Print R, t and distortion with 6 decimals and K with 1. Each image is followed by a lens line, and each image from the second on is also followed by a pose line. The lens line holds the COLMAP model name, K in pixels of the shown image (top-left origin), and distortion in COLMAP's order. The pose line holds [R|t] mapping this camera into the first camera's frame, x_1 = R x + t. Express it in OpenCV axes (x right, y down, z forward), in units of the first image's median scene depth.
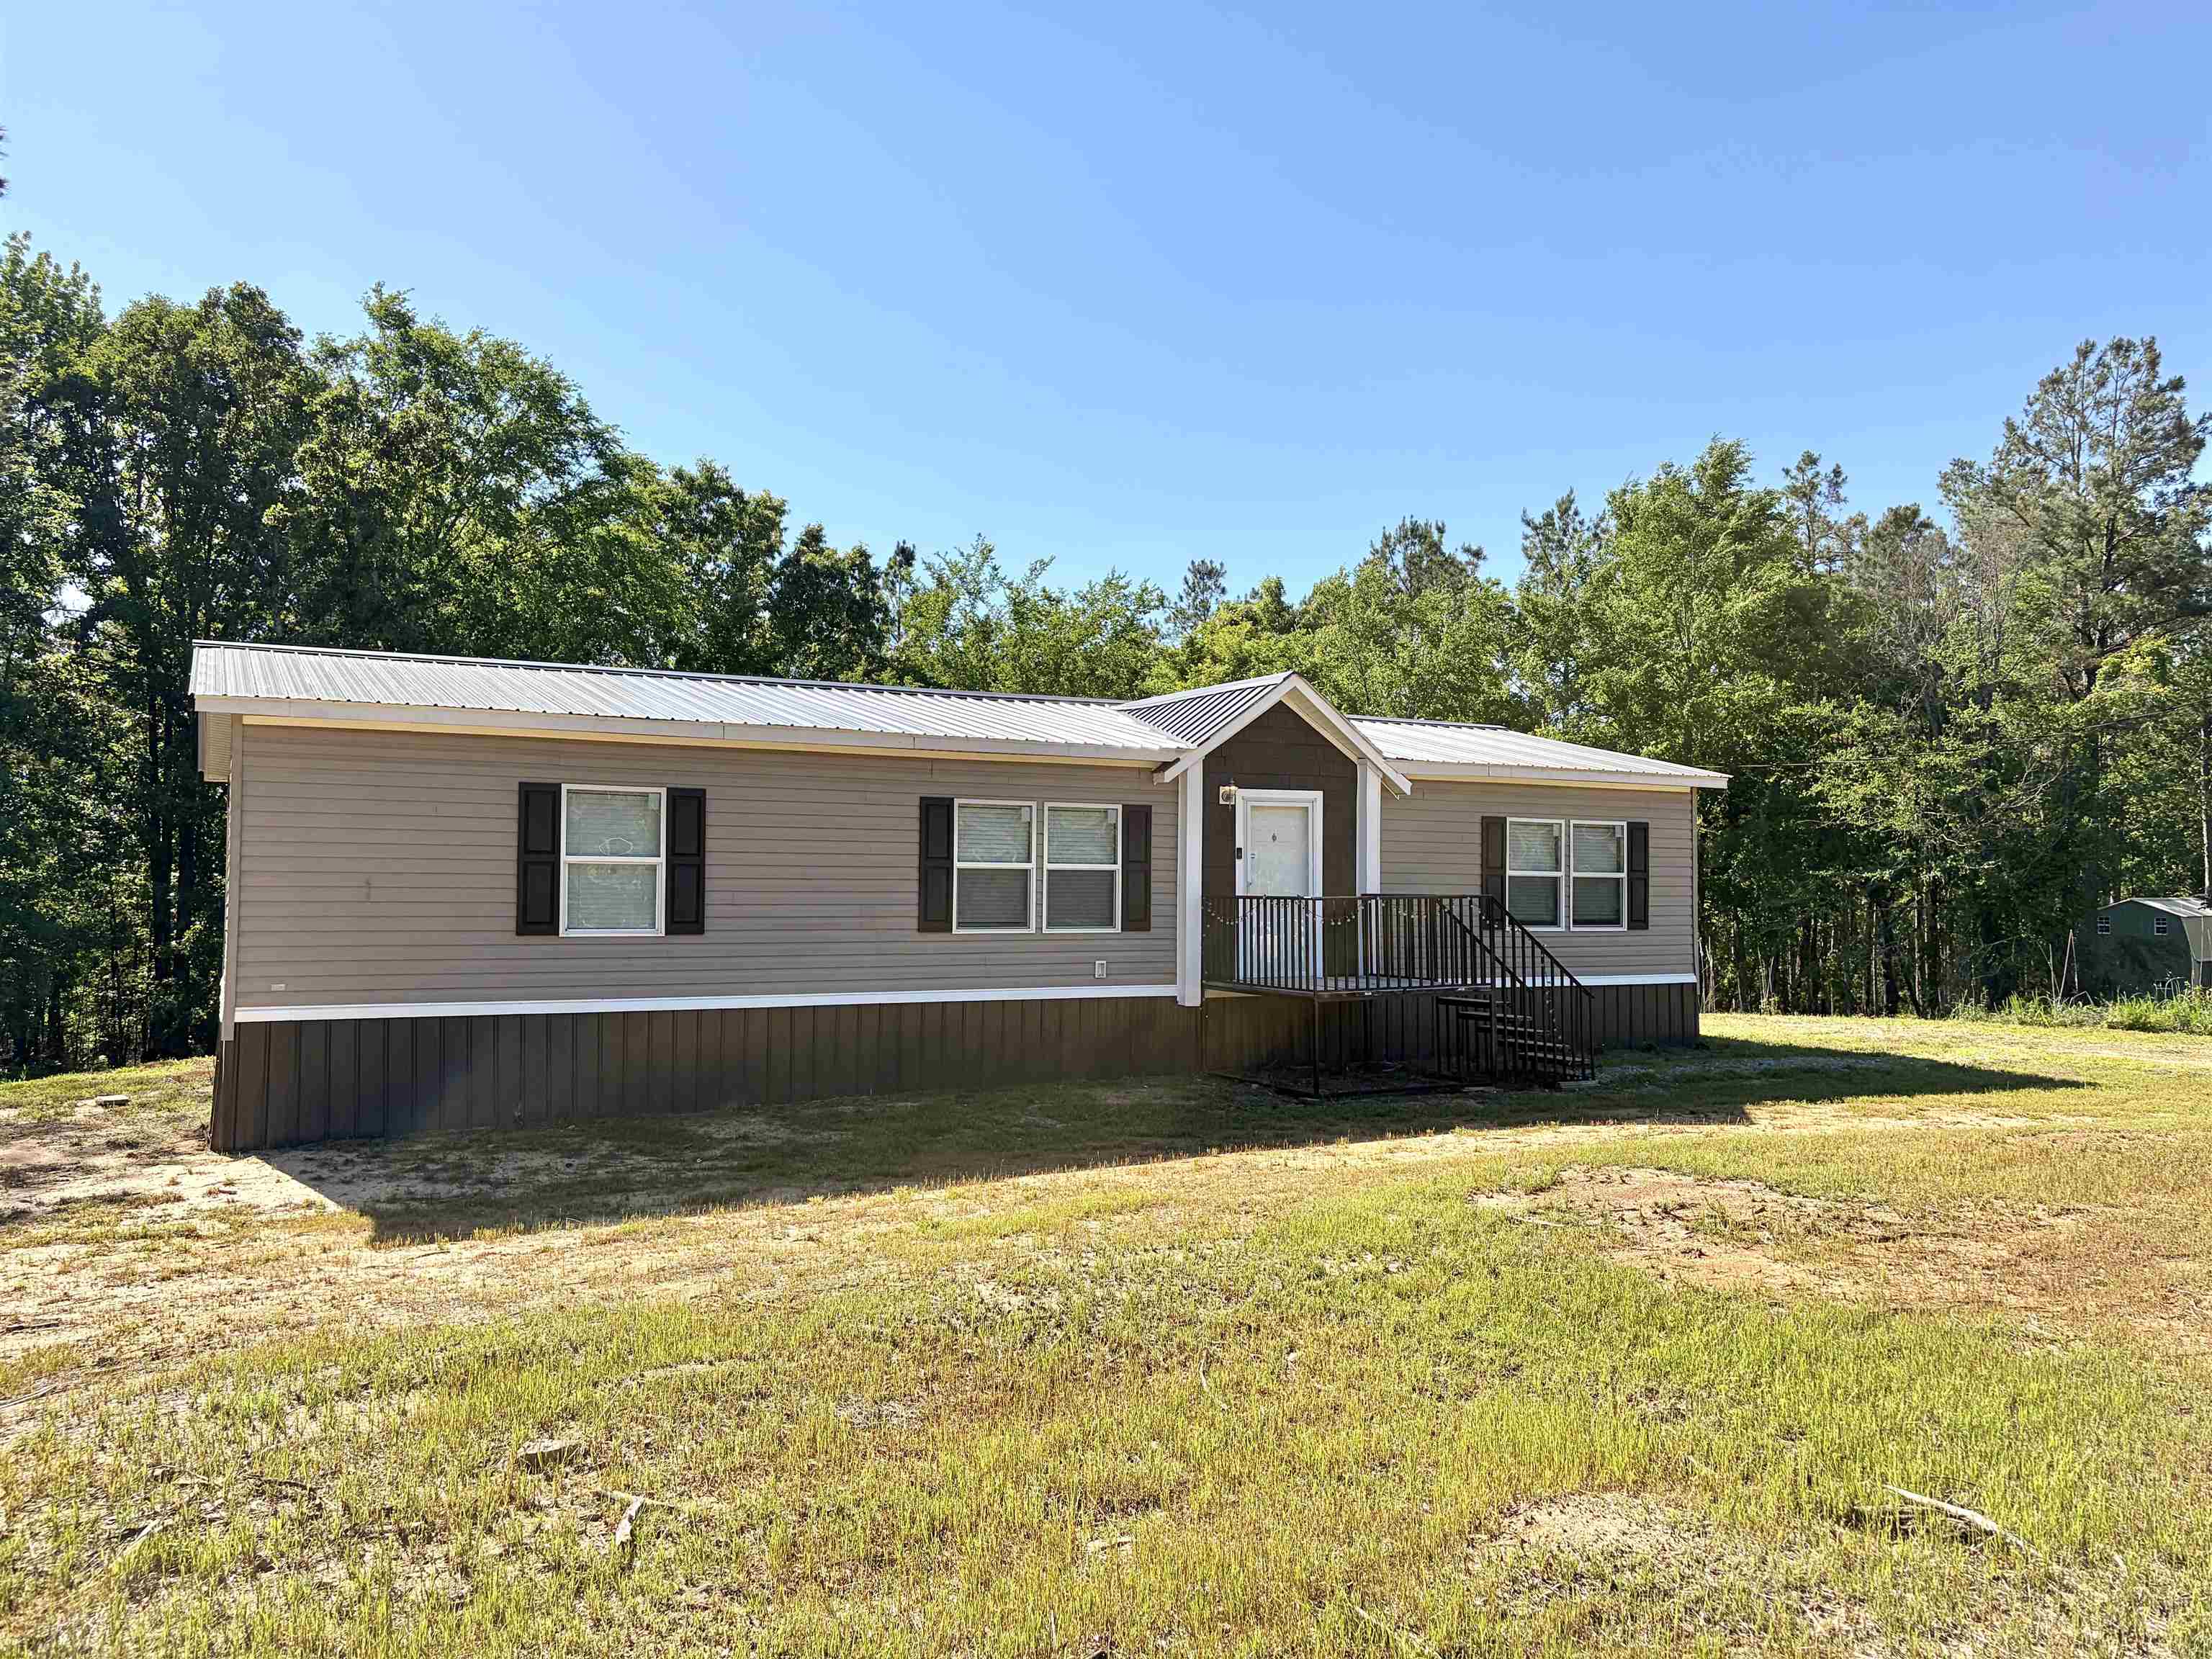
lens RADIAL K [[2117.6, 0, 1106.7], [0, 2117.6, 827.8], [0, 0, 1]] dist [0.097250, -0.199547]
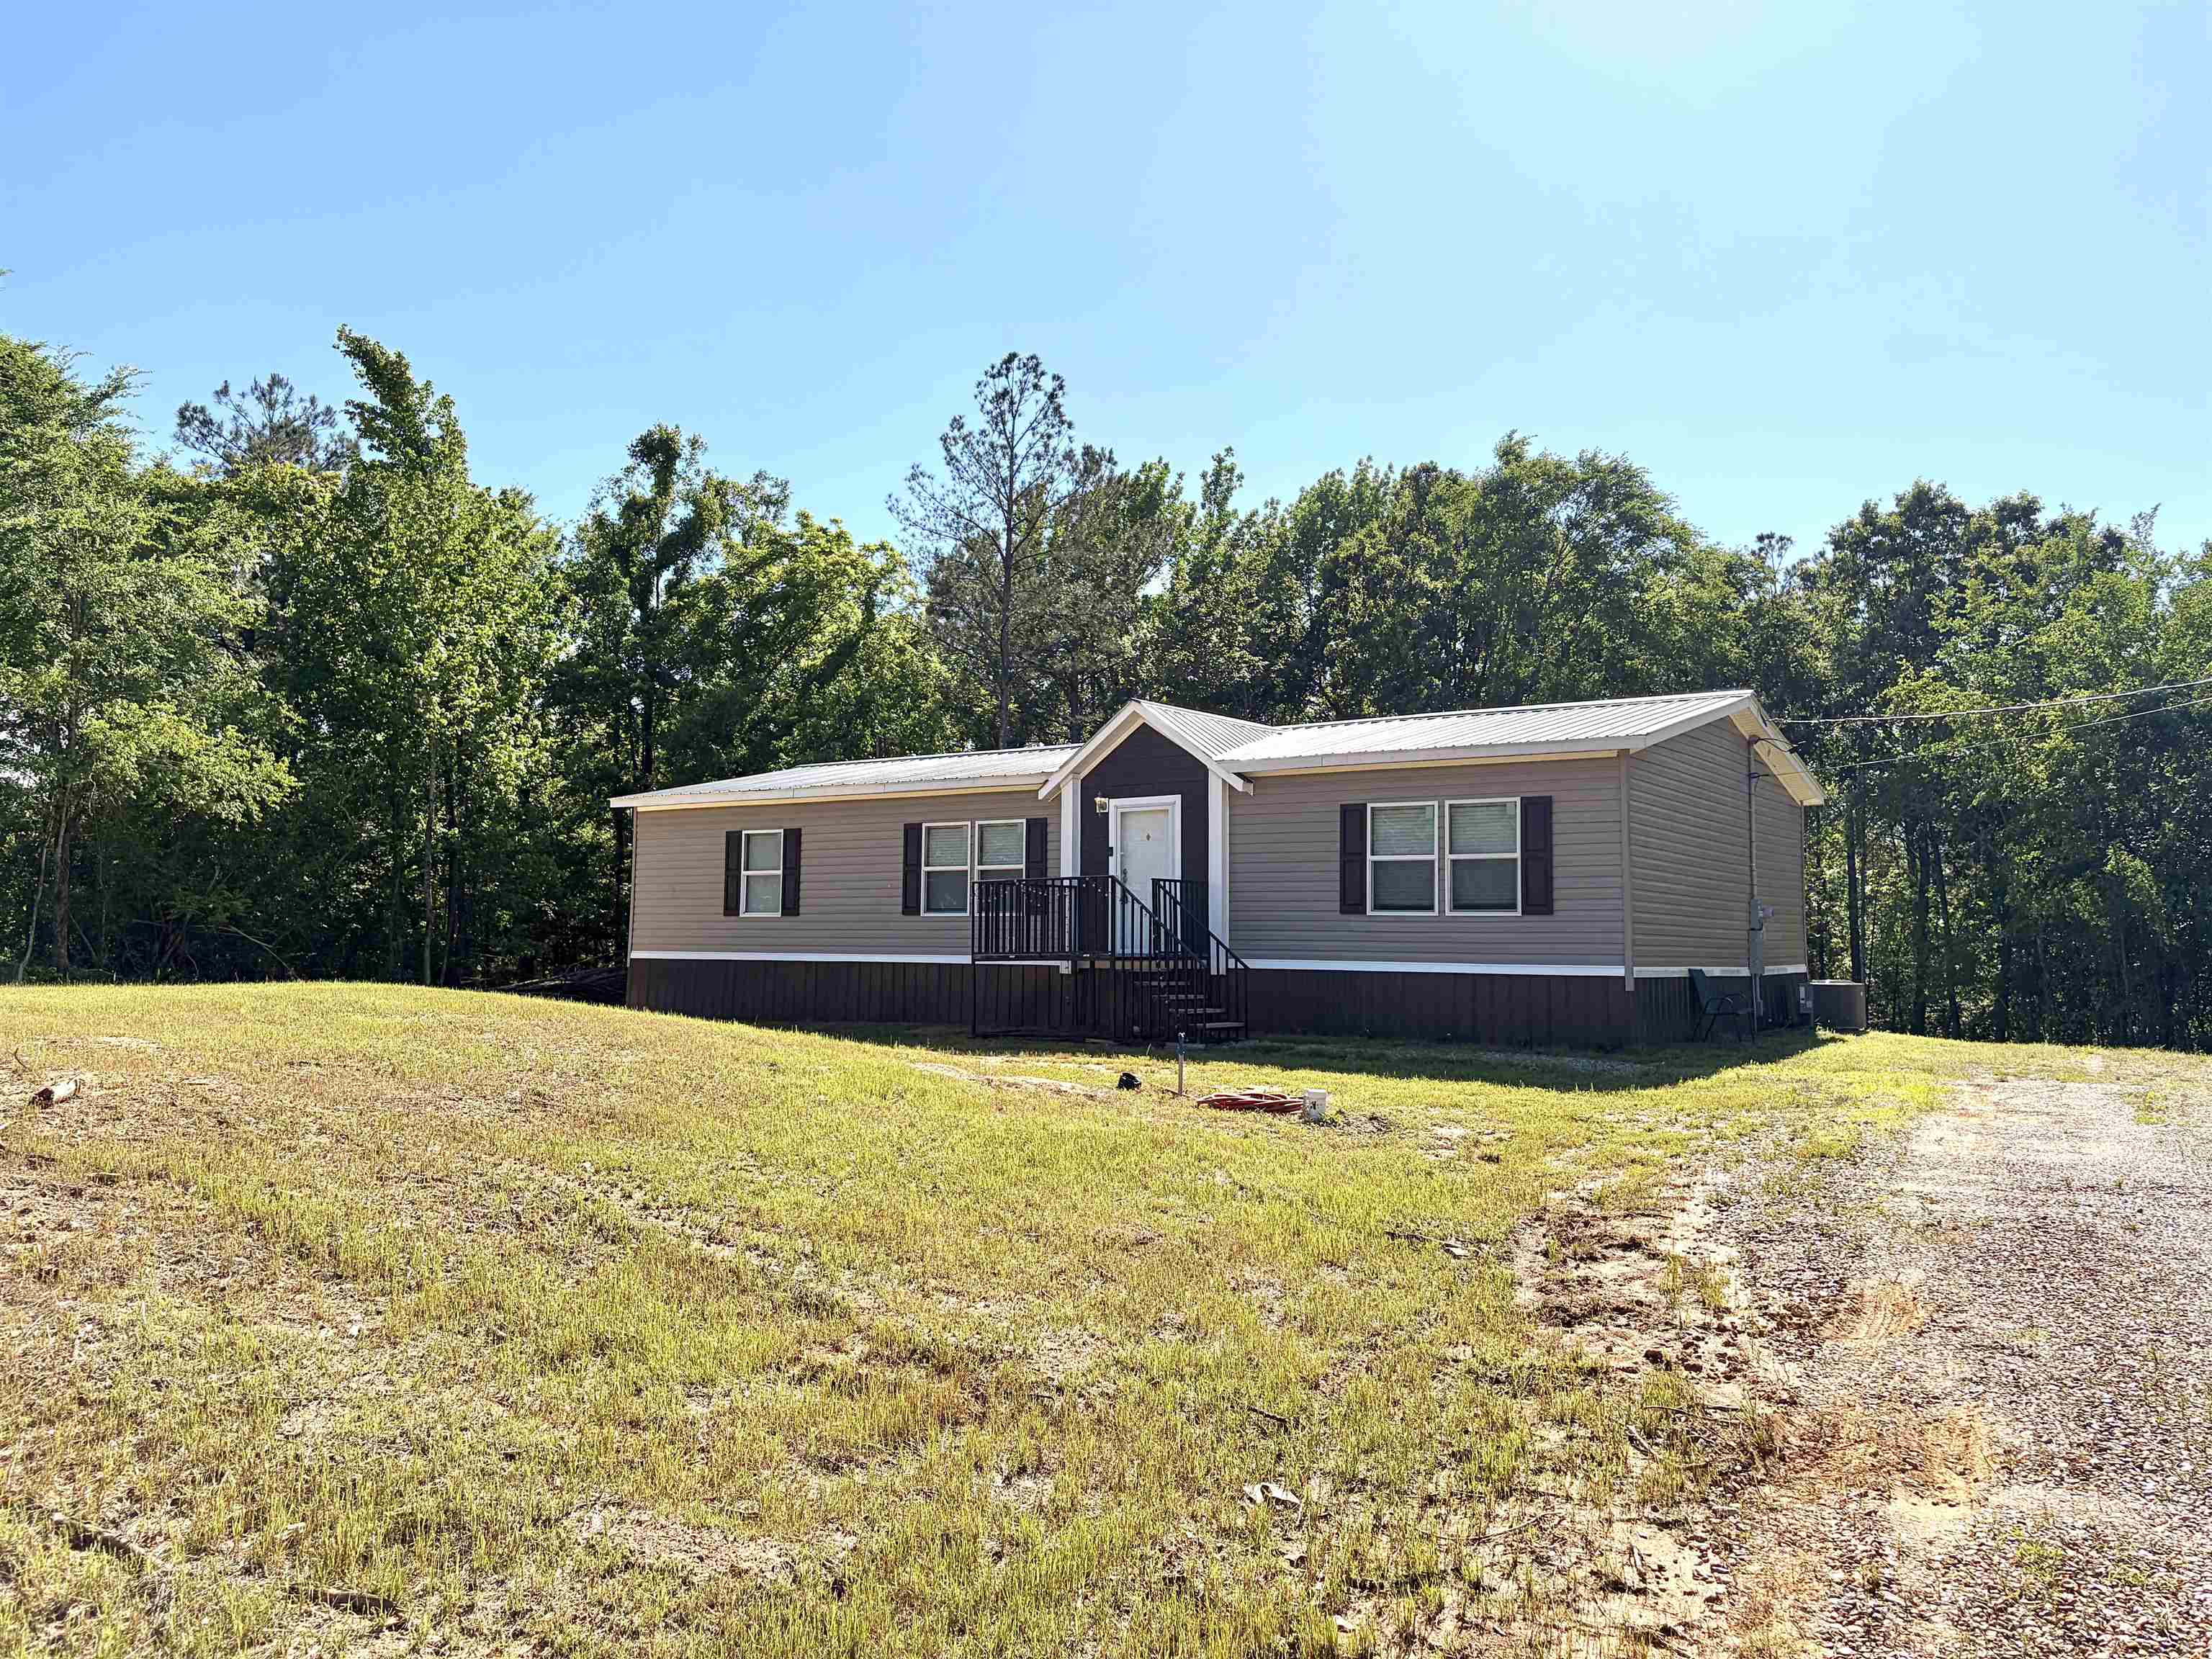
lens RADIAL K [[1659.5, 0, 1104.4], [0, 1659.5, 840.8], [0, 0, 1]] dist [0.069316, -0.072422]
pose [[0.368437, -0.037121, -0.928911, 0.894488], [0.046299, 0.998695, -0.021546, 0.024577], [0.928499, -0.035069, 0.369675, 0.597371]]
